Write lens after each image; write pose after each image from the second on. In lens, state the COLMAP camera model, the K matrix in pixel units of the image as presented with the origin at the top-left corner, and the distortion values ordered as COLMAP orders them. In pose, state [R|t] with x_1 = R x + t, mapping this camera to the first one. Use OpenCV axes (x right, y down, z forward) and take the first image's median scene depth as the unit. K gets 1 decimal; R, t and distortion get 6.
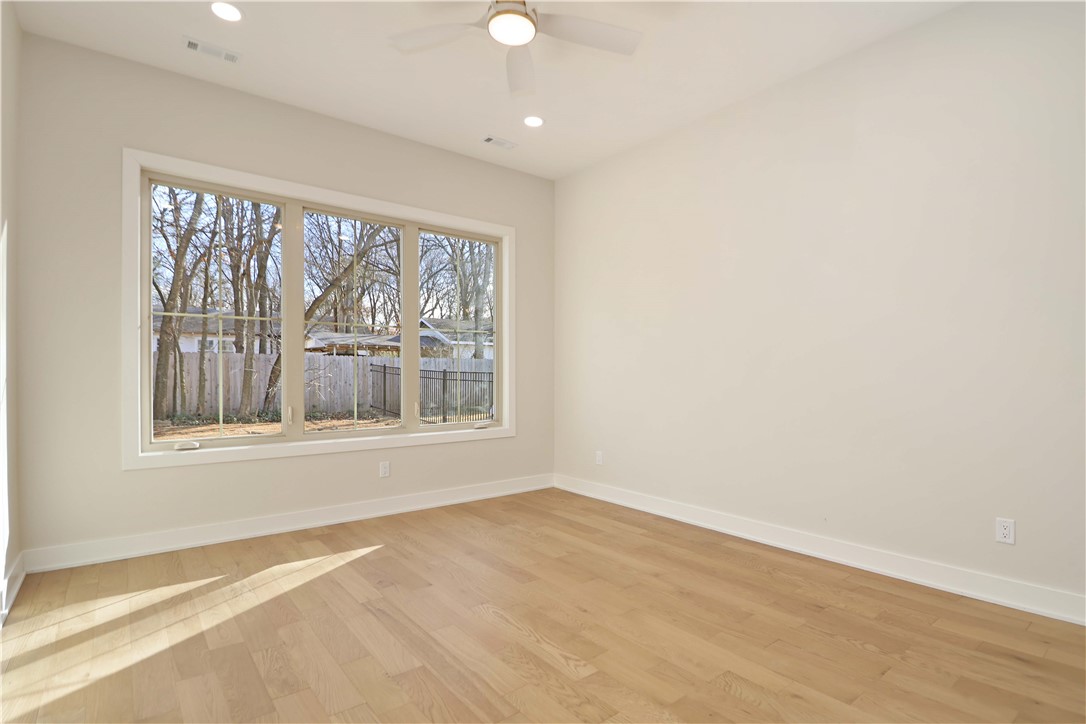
lens RADIAL K [[517.2, 0, 541.0], [0, 517.2, 366.4], [0, 0, 1]] dist [0.003240, 0.000198]
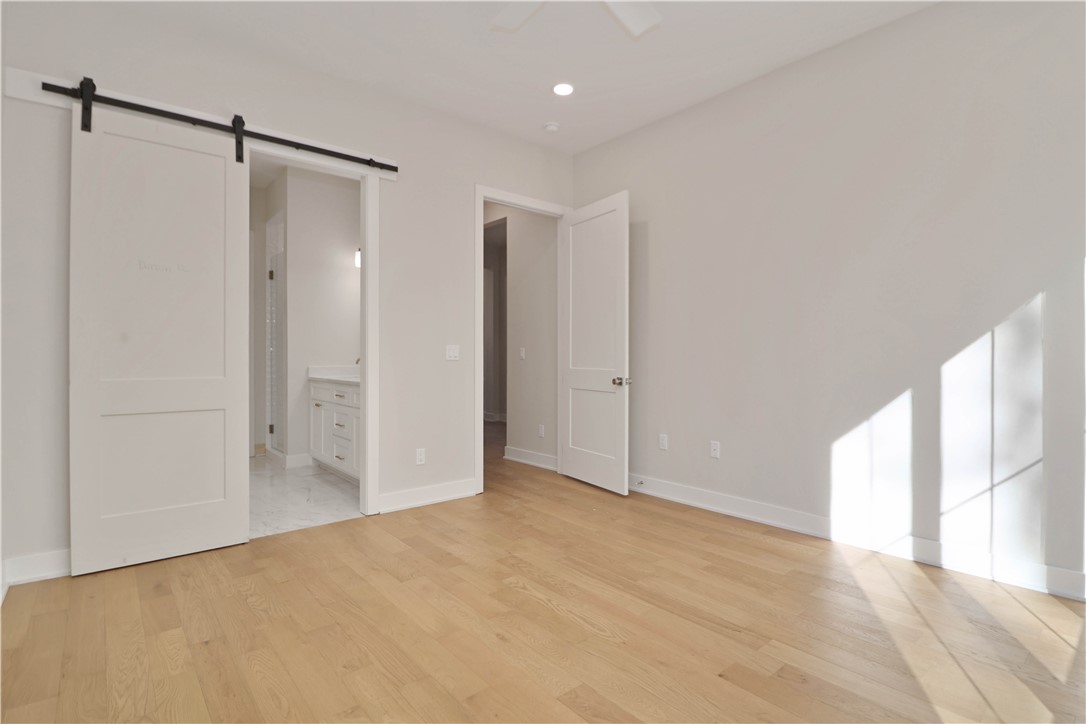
lens RADIAL K [[517.2, 0, 544.4], [0, 517.2, 360.4], [0, 0, 1]] dist [0.003240, 0.000198]
pose [[-0.999031, 0.000327, -0.044022, 0.055489], [0.000694, 0.999965, -0.008316, 0.034152], [0.044018, -0.008338, -0.998996, 2.216801]]
